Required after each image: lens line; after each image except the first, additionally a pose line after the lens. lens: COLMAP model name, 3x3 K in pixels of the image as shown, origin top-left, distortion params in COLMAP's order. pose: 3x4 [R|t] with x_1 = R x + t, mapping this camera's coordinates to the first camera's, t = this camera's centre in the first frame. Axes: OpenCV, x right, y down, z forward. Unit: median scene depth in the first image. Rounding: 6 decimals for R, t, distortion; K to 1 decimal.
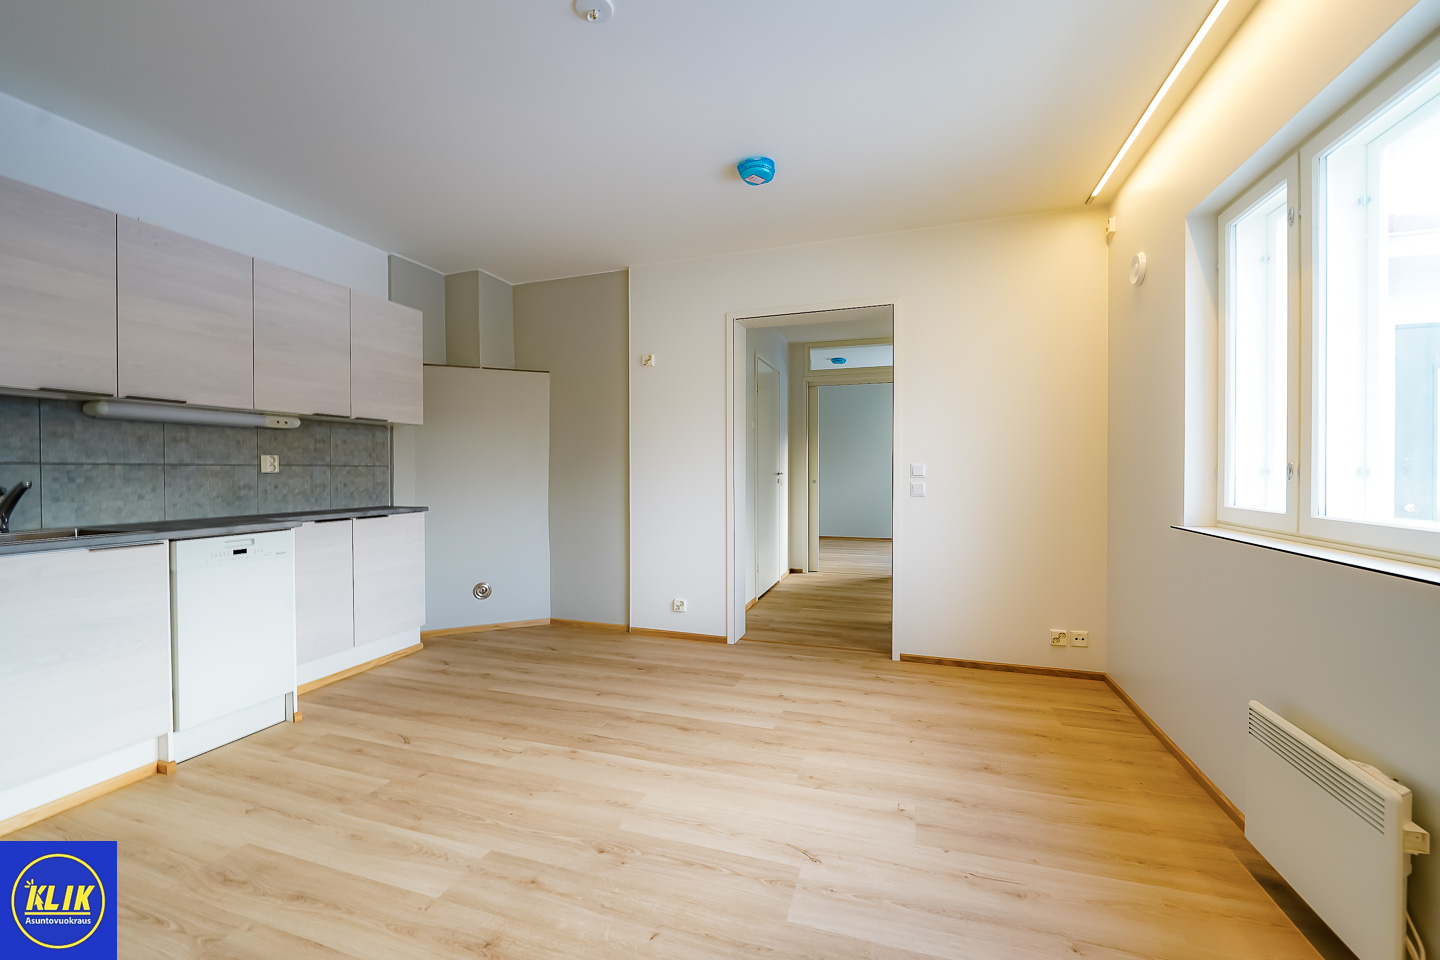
lens RADIAL K [[582.1, 0, 721.6], [0, 582.1, 473.6], [0, 0, 1]] dist [-0.004603, -0.001929]
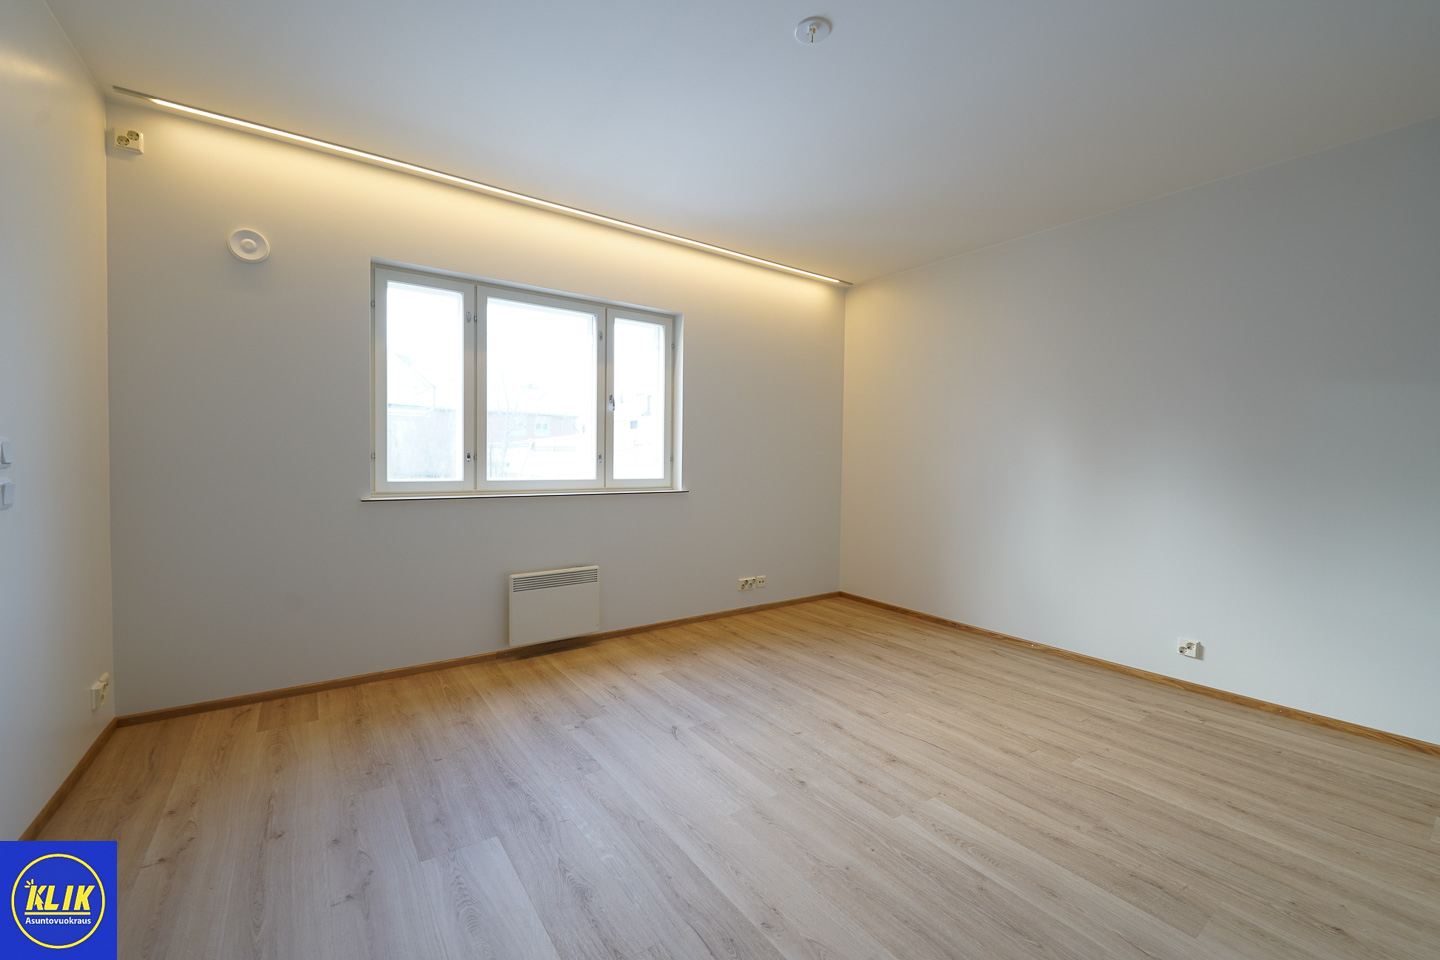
lens RADIAL K [[582.1, 0, 733.4], [0, 582.1, 453.8], [0, 0, 1]] dist [-0.004603, -0.001929]
pose [[-0.814010, -0.005665, 0.580823, -0.568681], [-0.009890, 0.999943, -0.004108, -0.008707], [-0.580767, -0.009088, -0.814019, 1.502949]]
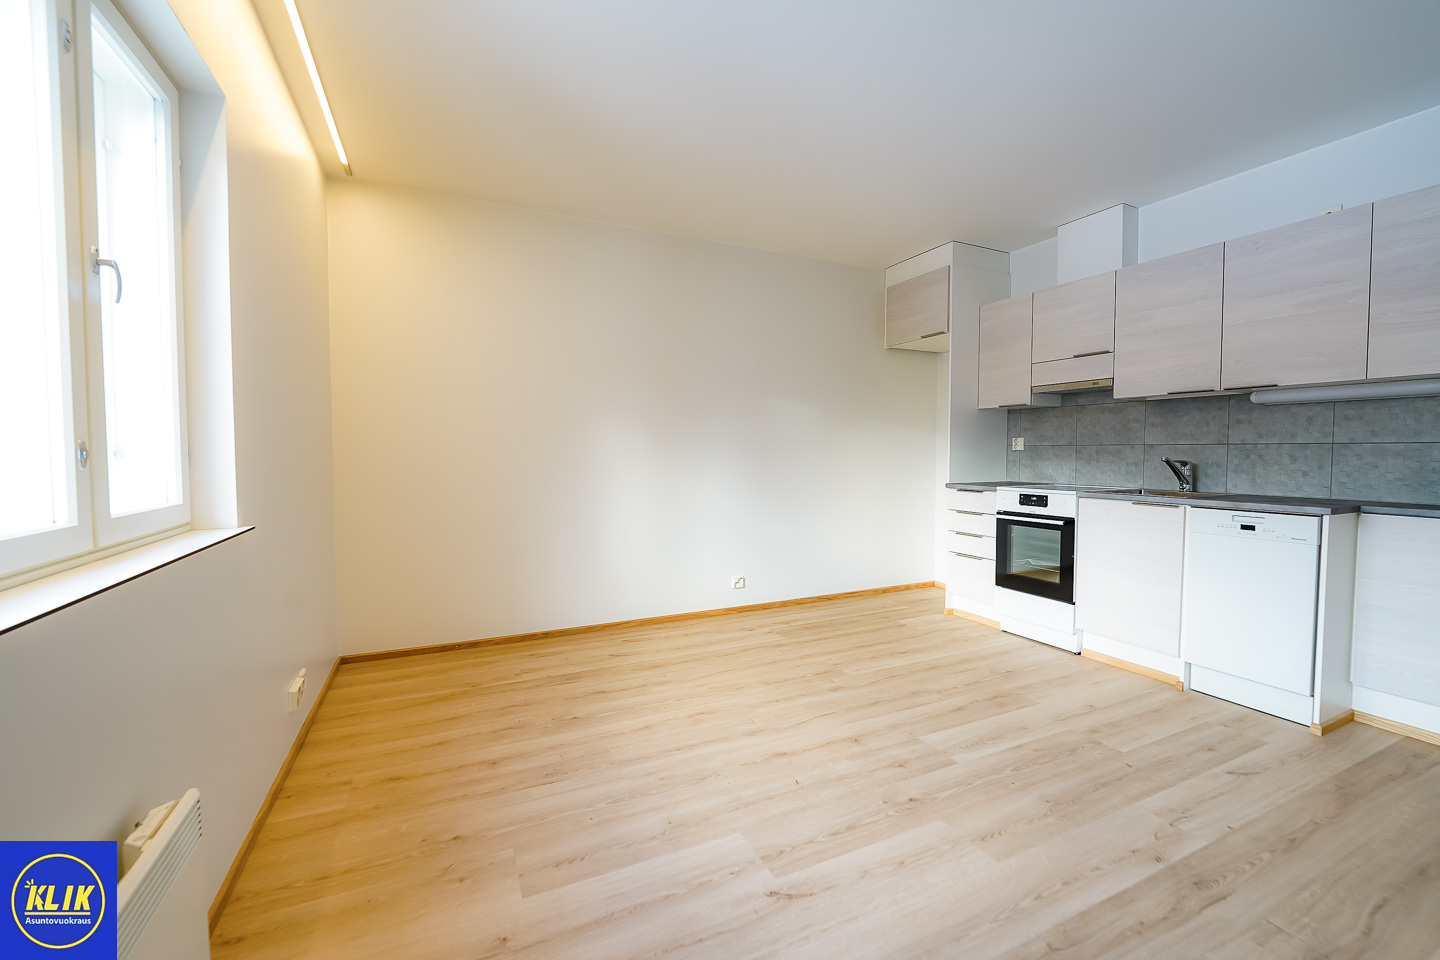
lens RADIAL K [[582.1, 0, 714.9], [0, 582.1, 463.9], [0, 0, 1]] dist [-0.004603, -0.001929]
pose [[-0.732259, 0.017980, -0.680789, 0.581906], [-0.002518, 0.999573, 0.029108, -0.007406], [0.681021, 0.023029, -0.731901, 1.123382]]
